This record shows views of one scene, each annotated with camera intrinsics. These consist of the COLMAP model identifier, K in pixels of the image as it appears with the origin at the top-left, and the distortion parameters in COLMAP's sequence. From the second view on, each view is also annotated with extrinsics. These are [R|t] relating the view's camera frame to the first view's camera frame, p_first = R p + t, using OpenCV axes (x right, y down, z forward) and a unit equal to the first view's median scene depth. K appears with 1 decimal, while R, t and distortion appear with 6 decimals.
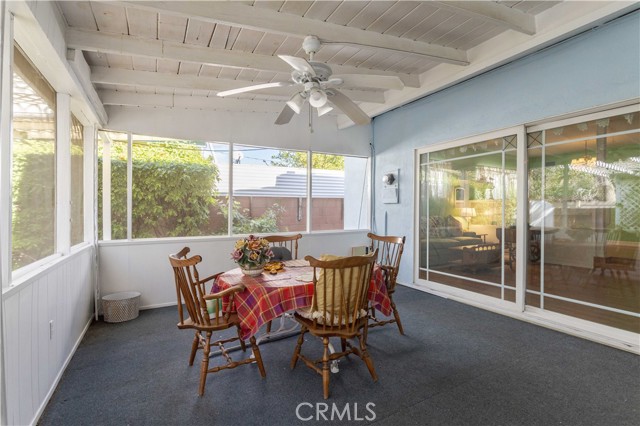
lens RADIAL K [[307.4, 0, 319.1], [0, 307.4, 215.9], [0, 0, 1]] dist [-0.008140, 0.001432]
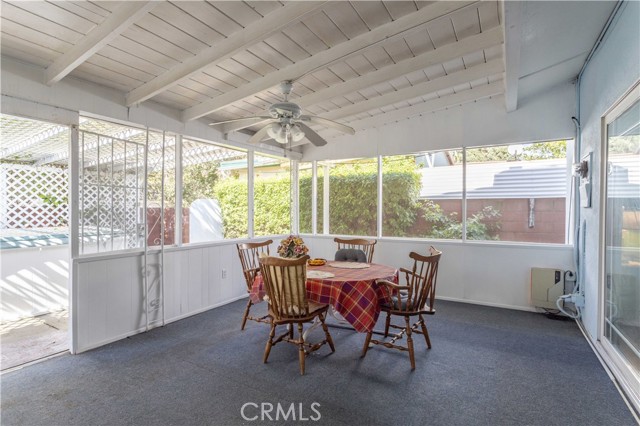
lens RADIAL K [[307.4, 0, 317.6], [0, 307.4, 209.0], [0, 0, 1]] dist [-0.008140, 0.001432]
pose [[0.507412, 0.000848, -0.861703, 0.525069], [-0.021087, 0.999712, -0.011433, -0.018707], [0.861445, 0.023972, 0.507284, 0.217761]]
